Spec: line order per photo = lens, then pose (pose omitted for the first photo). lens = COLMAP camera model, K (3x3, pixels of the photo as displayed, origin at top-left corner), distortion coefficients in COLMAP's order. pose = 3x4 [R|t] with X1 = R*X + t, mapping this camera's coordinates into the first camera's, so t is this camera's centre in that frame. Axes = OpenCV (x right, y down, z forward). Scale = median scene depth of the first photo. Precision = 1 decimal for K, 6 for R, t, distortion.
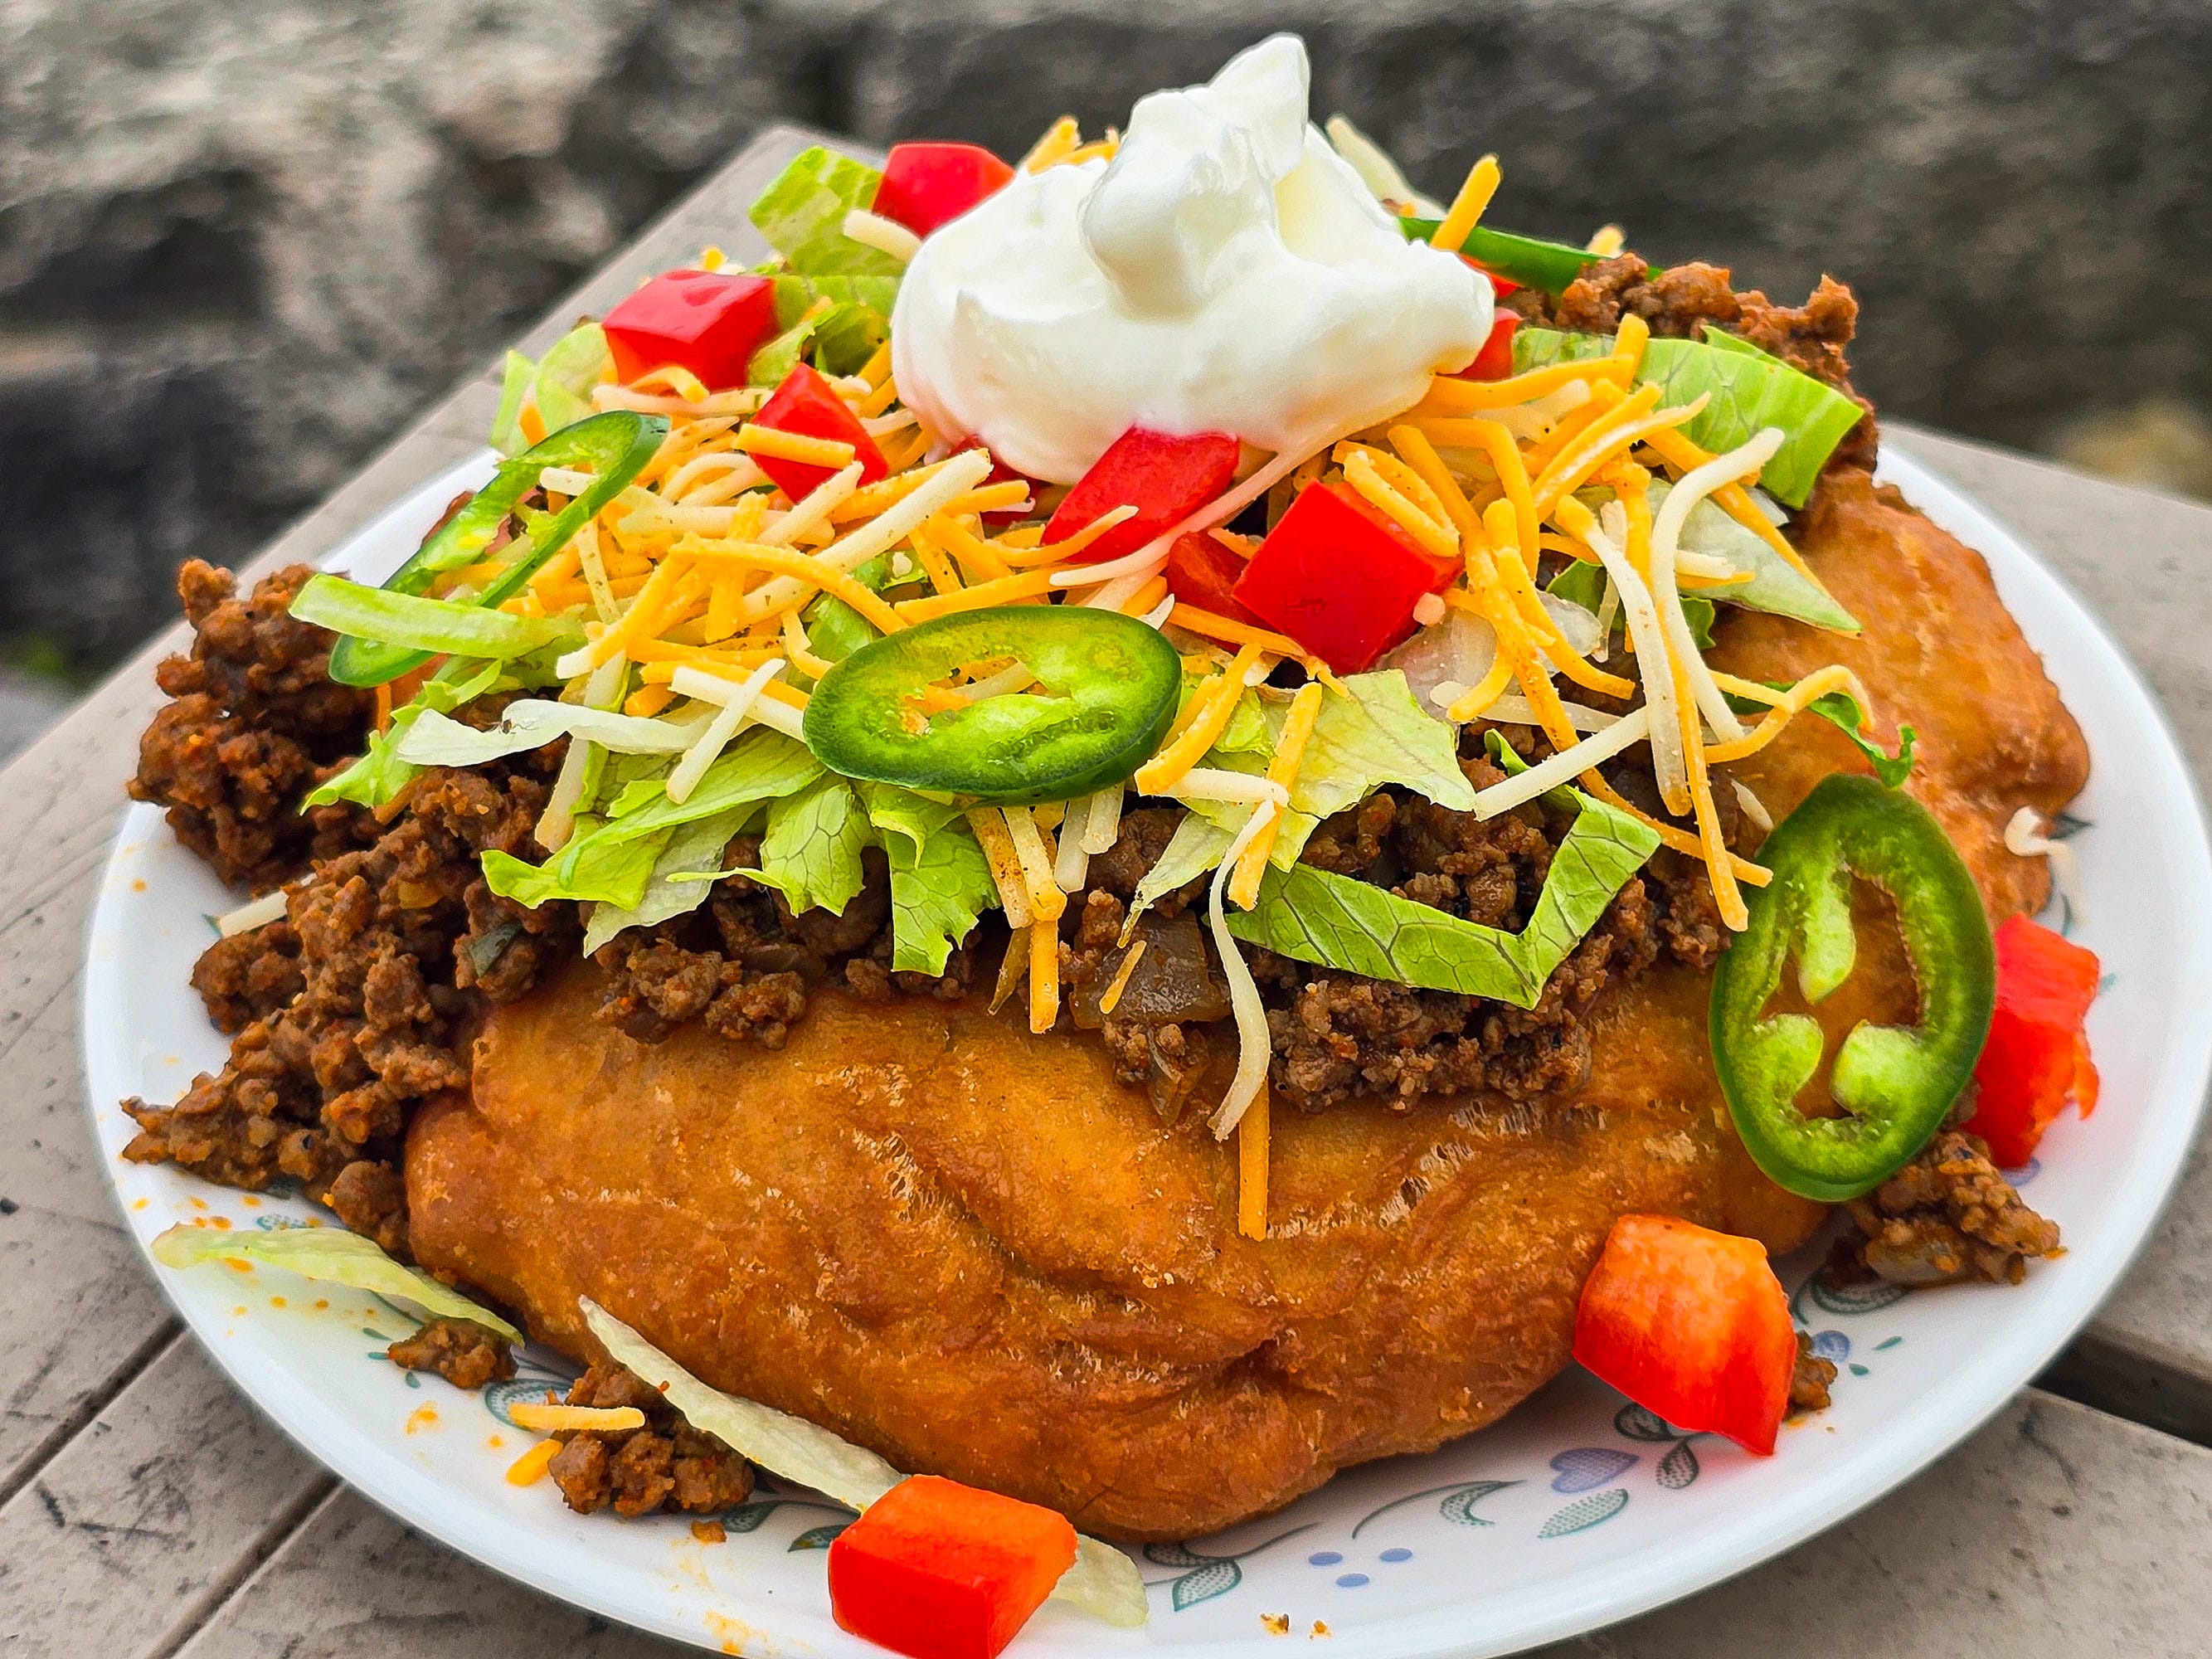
lens RADIAL K [[4231.8, 0, 1102.3], [0, 4231.8, 708.8], [0, 0, 1]] dist [0.016996, 0.000000]
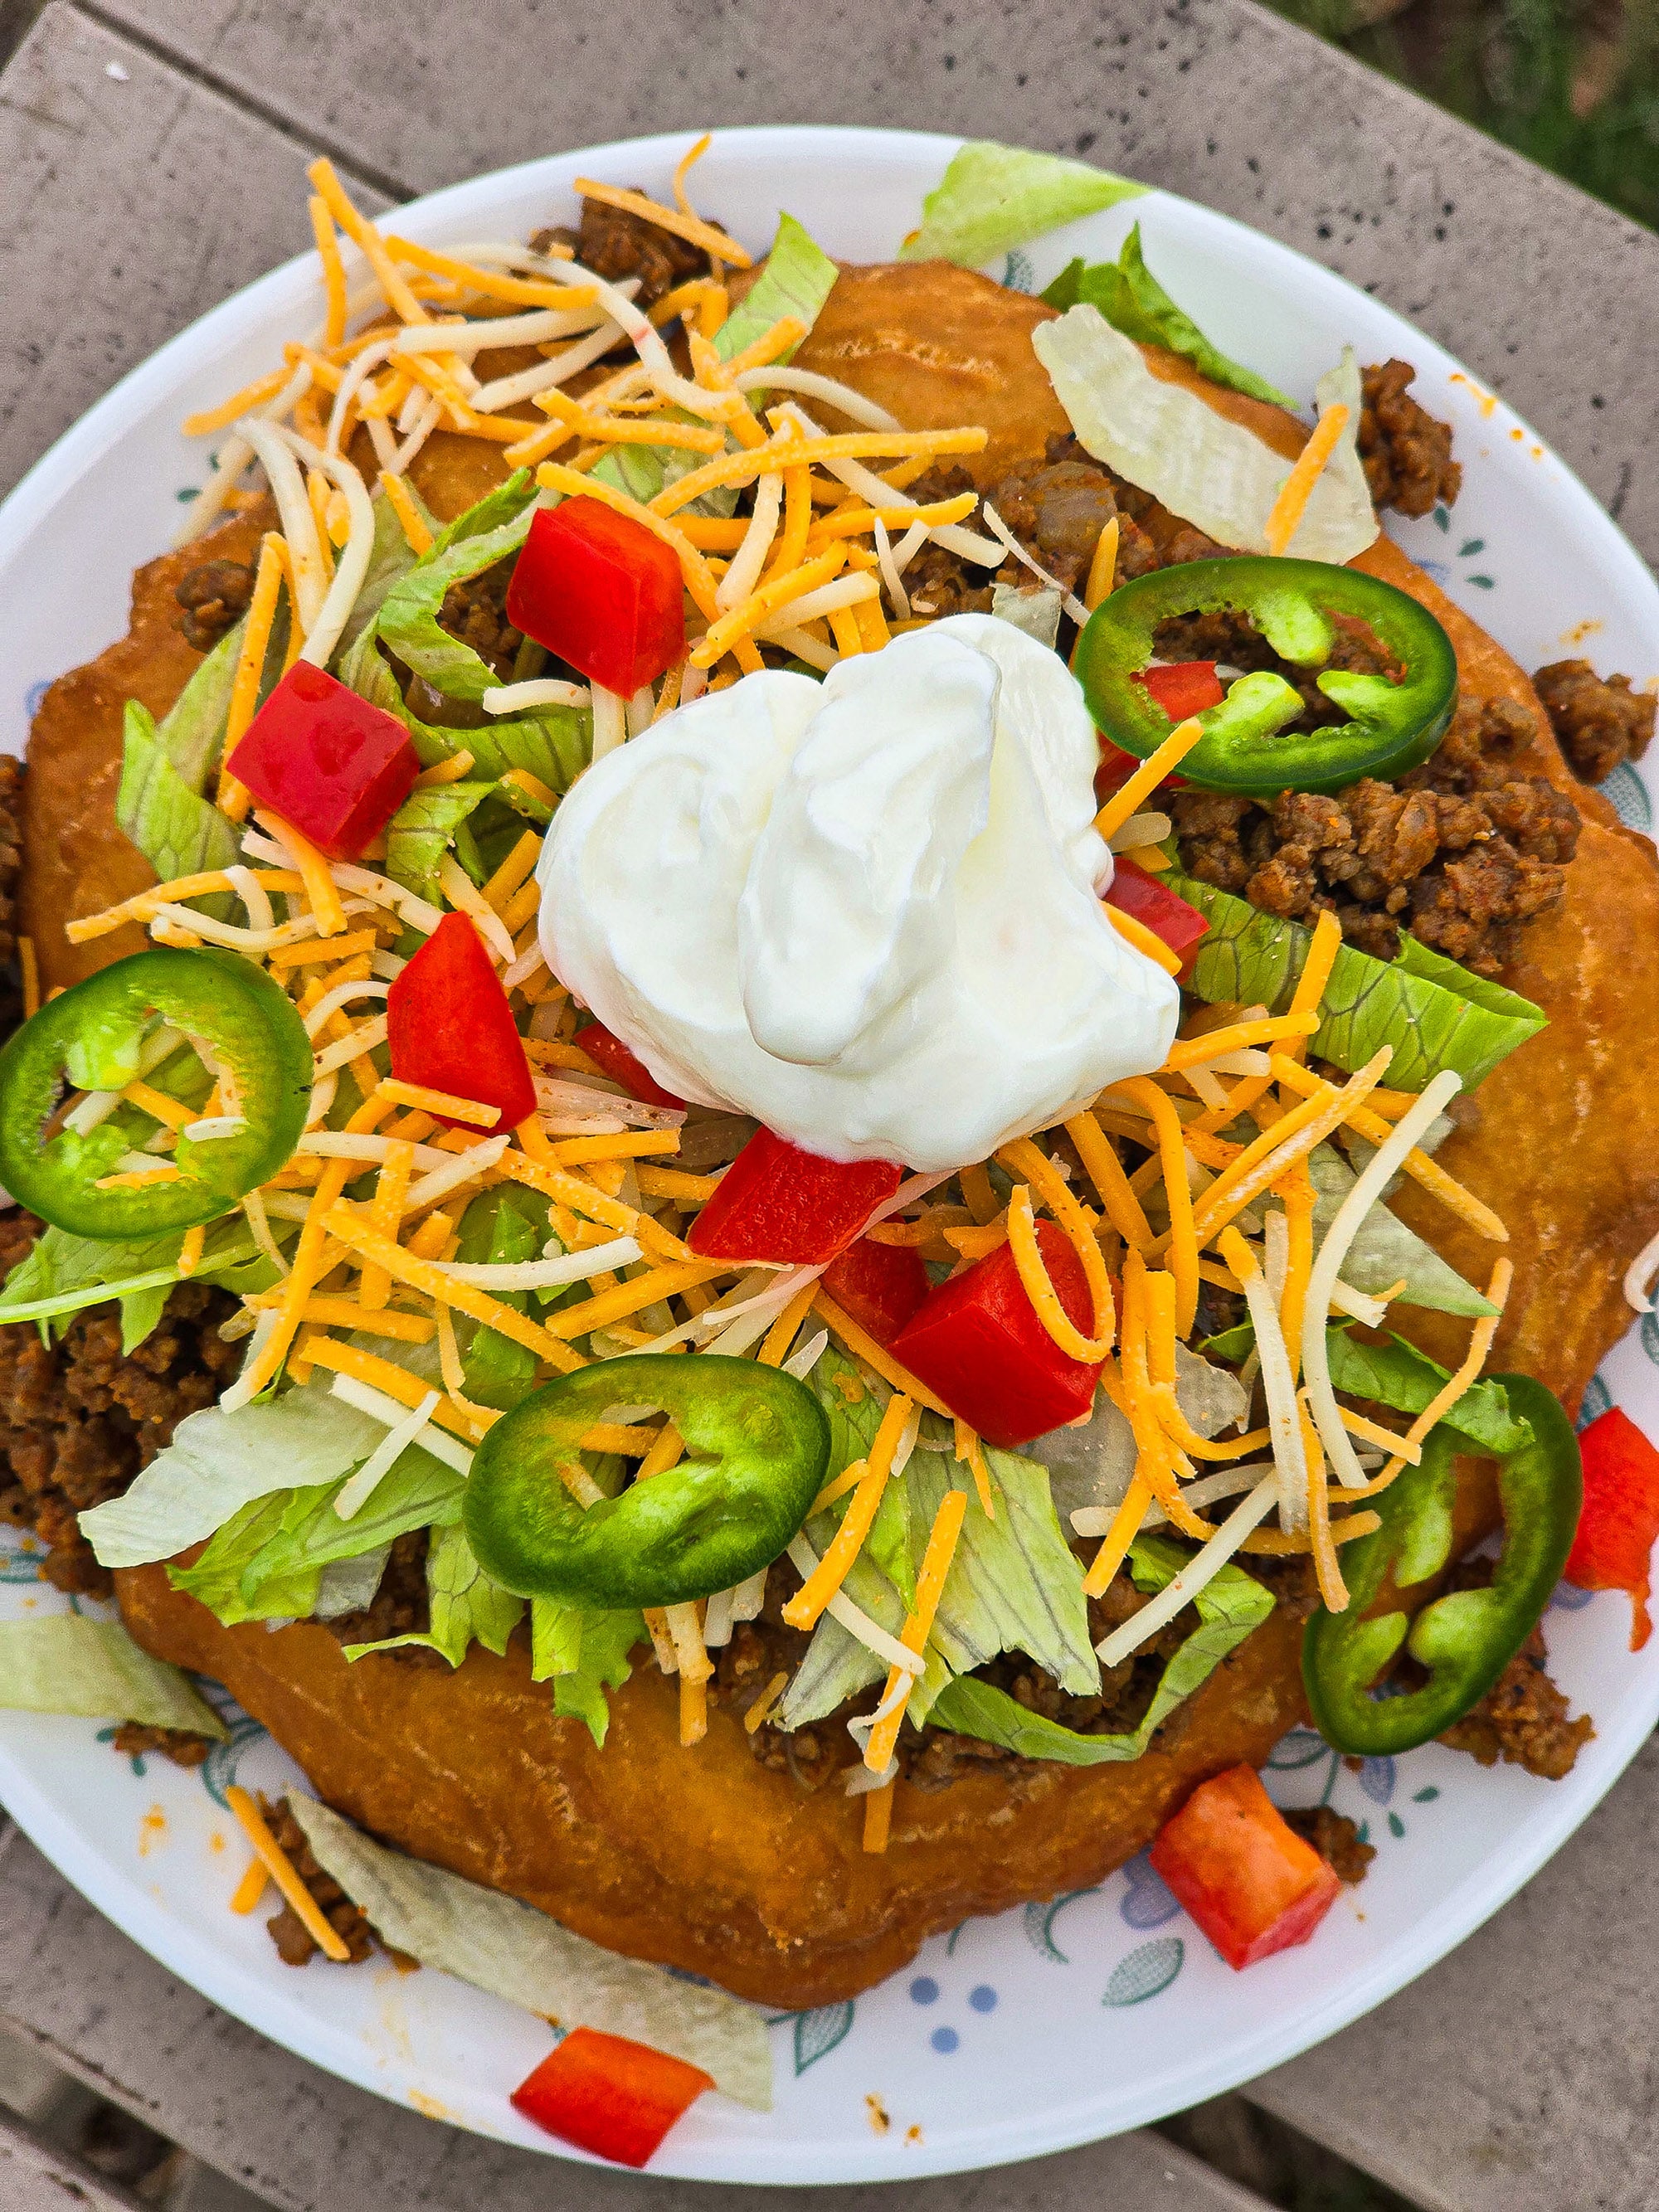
lens RADIAL K [[4414.9, 0, 821.1], [0, 4414.9, 1103.4], [0, 0, 1]] dist [-0.597962, 0.000000]
pose [[0.999429, 0.019657, 0.027497, -0.014436], [-0.033266, 0.716124, 0.697180, -0.807017], [-0.005987, -0.697697, 0.716368, 0.301369]]
